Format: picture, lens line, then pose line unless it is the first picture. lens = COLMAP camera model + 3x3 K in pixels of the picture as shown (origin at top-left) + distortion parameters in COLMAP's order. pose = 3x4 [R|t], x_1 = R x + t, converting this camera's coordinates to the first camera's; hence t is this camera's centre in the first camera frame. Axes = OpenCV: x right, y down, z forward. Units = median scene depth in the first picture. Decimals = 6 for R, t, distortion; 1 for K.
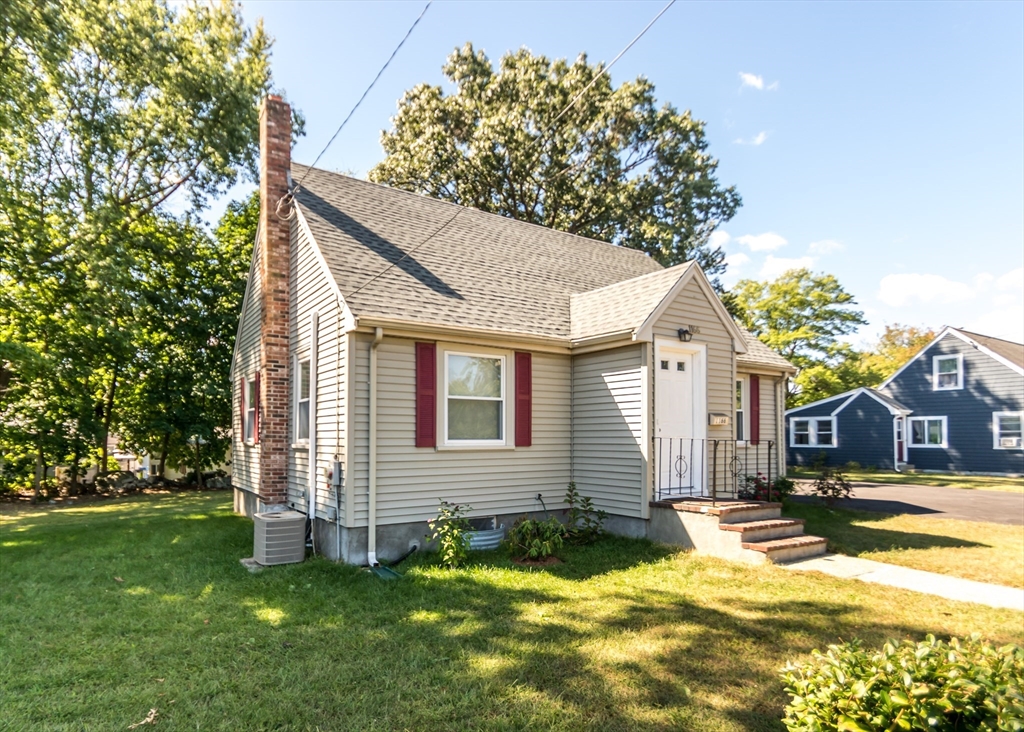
lens RADIAL K [[538.7, 0, 509.7], [0, 538.7, 436.1], [0, 0, 1]] dist [-0.005160, 0.007255]
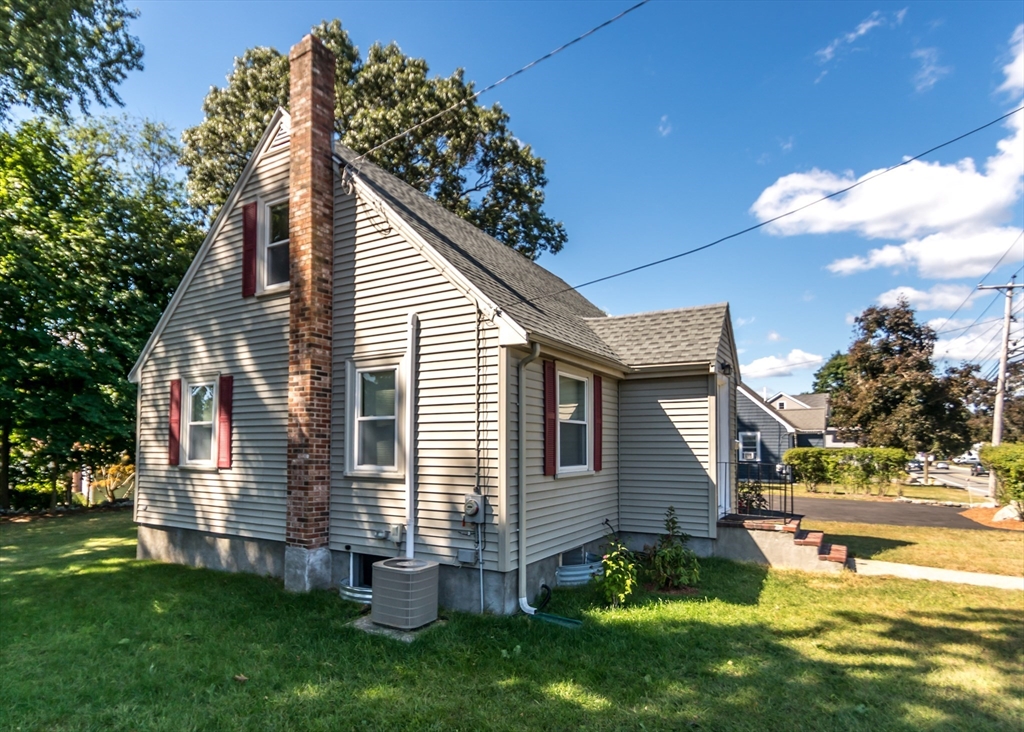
lens RADIAL K [[538.7, 0, 509.7], [0, 538.7, 436.1], [0, 0, 1]] dist [-0.005160, 0.007255]
pose [[0.915480, 0.013541, 0.402136, -0.496454], [-0.006102, 0.999786, -0.019774, -0.023367], [-0.402317, 0.015649, 0.915367, 0.160393]]
